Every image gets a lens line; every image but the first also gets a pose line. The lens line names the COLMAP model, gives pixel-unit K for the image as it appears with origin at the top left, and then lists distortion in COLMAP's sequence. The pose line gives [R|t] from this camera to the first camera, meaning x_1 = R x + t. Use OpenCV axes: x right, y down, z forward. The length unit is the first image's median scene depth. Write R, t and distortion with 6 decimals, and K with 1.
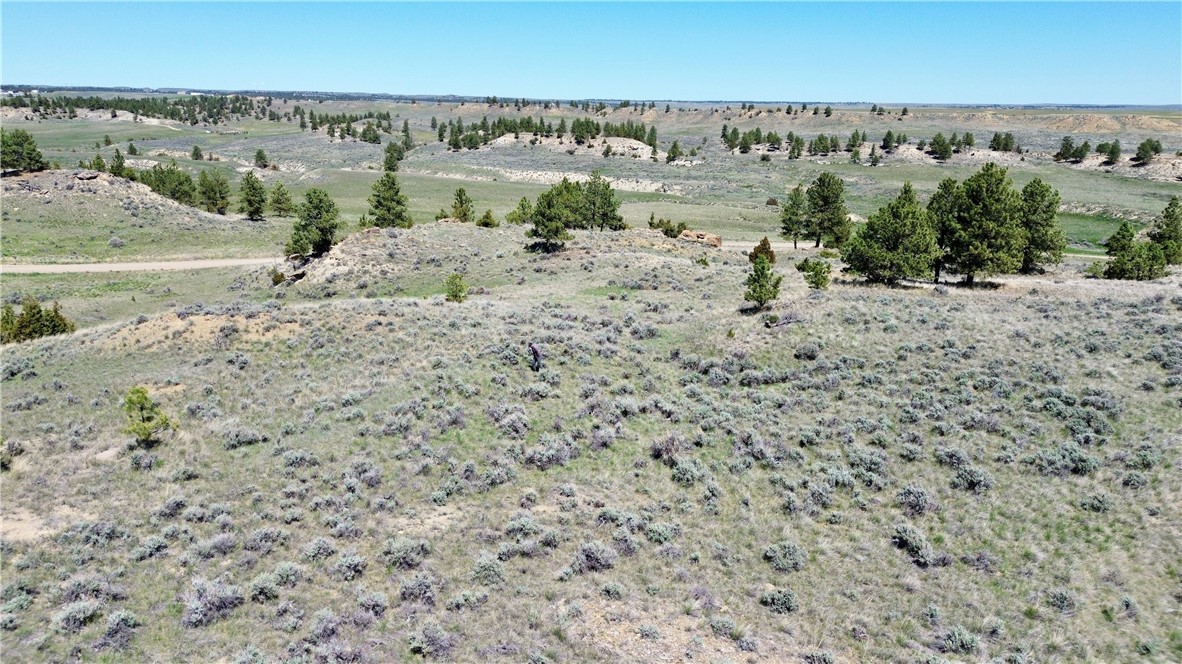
lens RADIAL K [[835.9, 0, 592.6], [0, 835.9, 332.8], [0, 0, 1]] dist [0.077701, -0.075059]
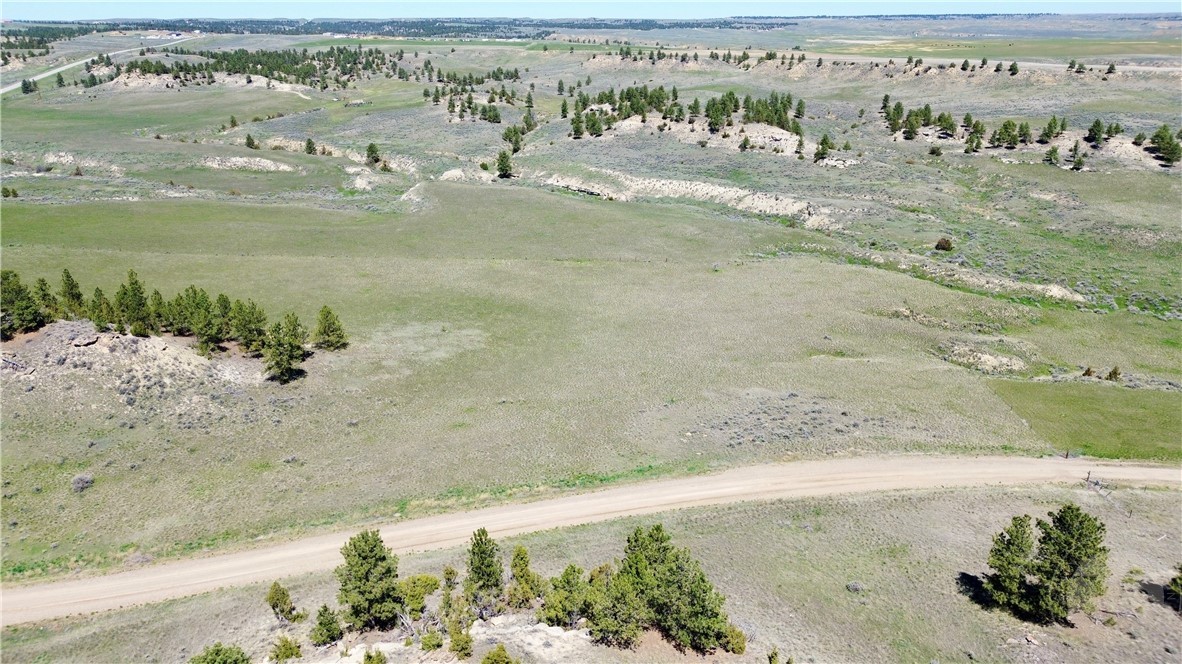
lens RADIAL K [[835.9, 0, 596.1], [0, 835.9, 340.5], [0, 0, 1]] dist [0.077701, -0.075059]
pose [[0.987383, 0.035724, -0.154270, 0.007137], [-0.020630, 0.994937, 0.098355, -0.096835], [0.157002, -0.093932, 0.983121, 0.094912]]
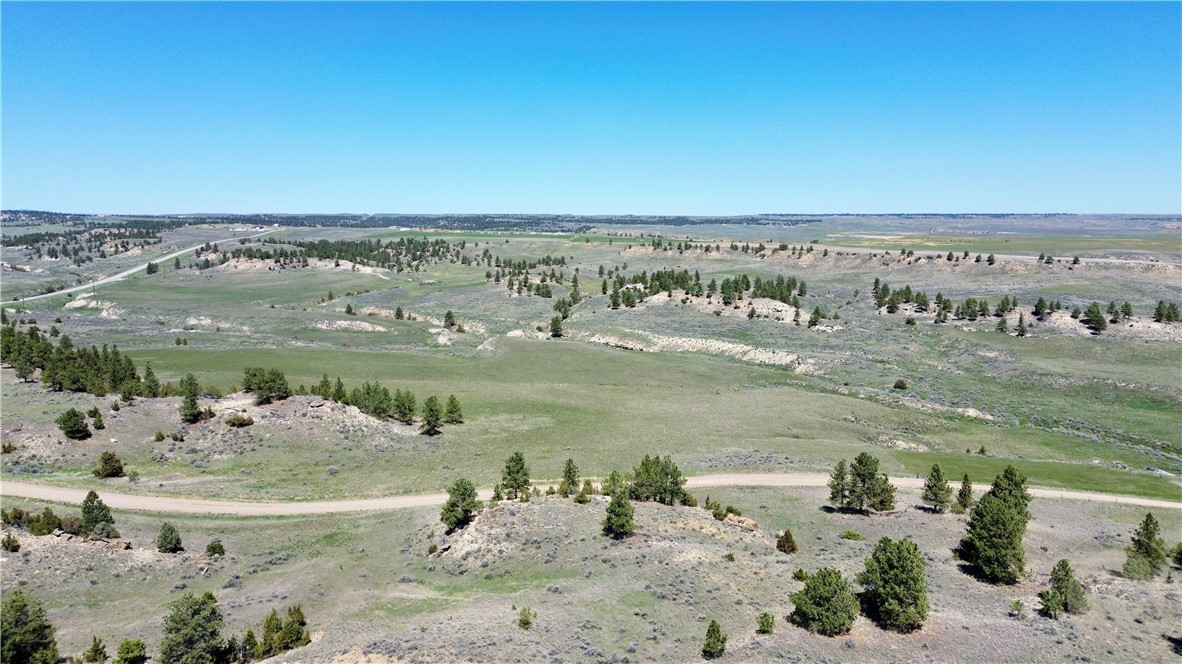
lens RADIAL K [[835.9, 0, 590.9], [0, 835.9, 333.9], [0, 0, 1]] dist [0.077701, -0.075059]
pose [[0.978526, 0.013257, -0.205695, 0.036750], [-0.039190, 0.991692, -0.122518, -0.052023], [0.202362, 0.127948, 0.970917, -0.078181]]
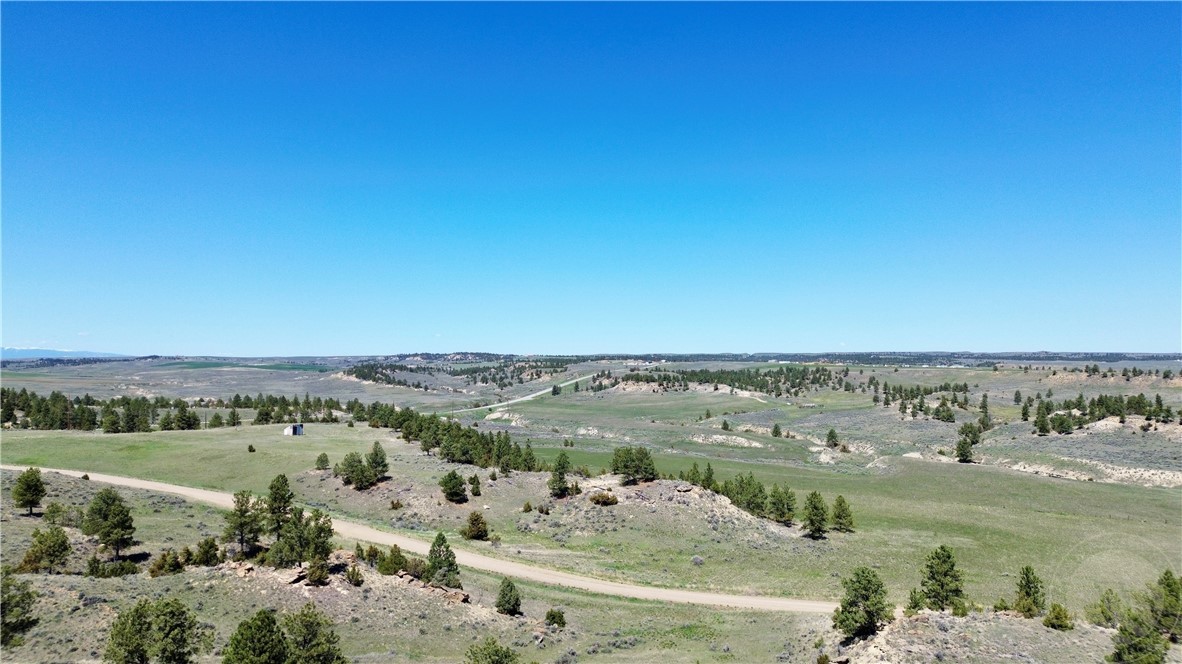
lens RADIAL K [[835.9, 0, 588.1], [0, 835.9, 323.8], [0, 0, 1]] dist [0.077701, -0.075059]
pose [[0.794591, -0.042724, -0.605639, 0.008375], [-0.143692, 0.955949, -0.255958, -0.029784], [0.589896, 0.290407, 0.753450, -0.012585]]
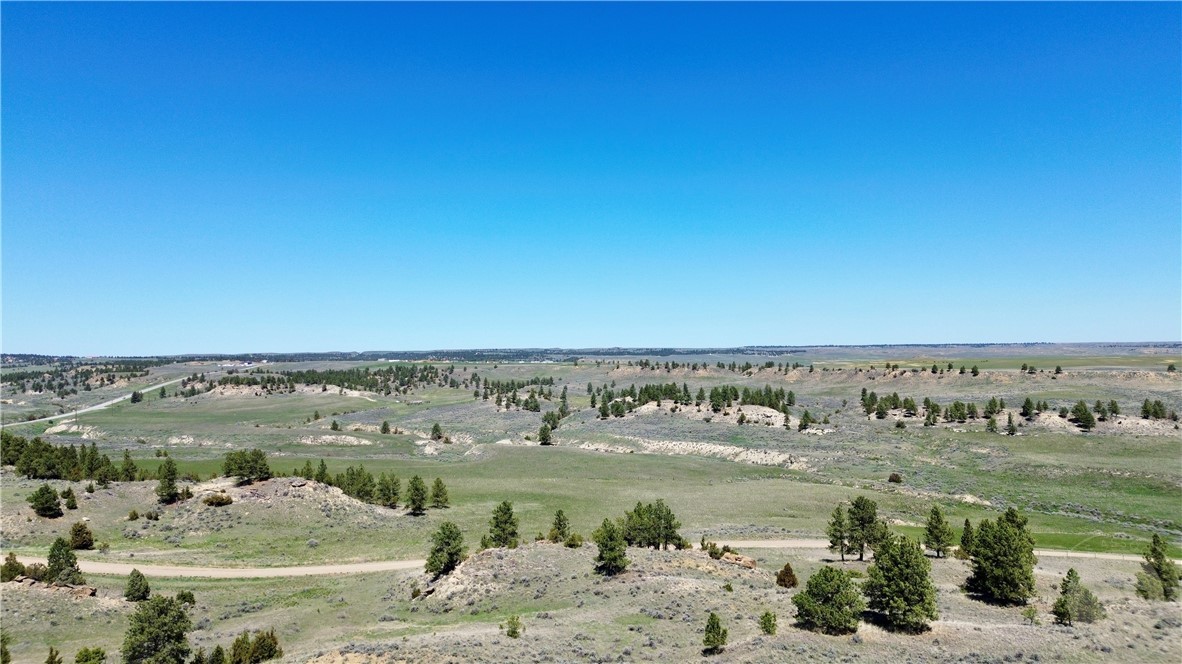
lens RADIAL K [[835.9, 0, 590.8], [0, 835.9, 329.8], [0, 0, 1]] dist [0.077701, -0.075059]
pose [[0.981066, -0.034681, -0.190542, 0.036500], [-0.021528, 0.958211, -0.285252, -0.017661], [0.192473, 0.283953, 0.939322, -0.071140]]
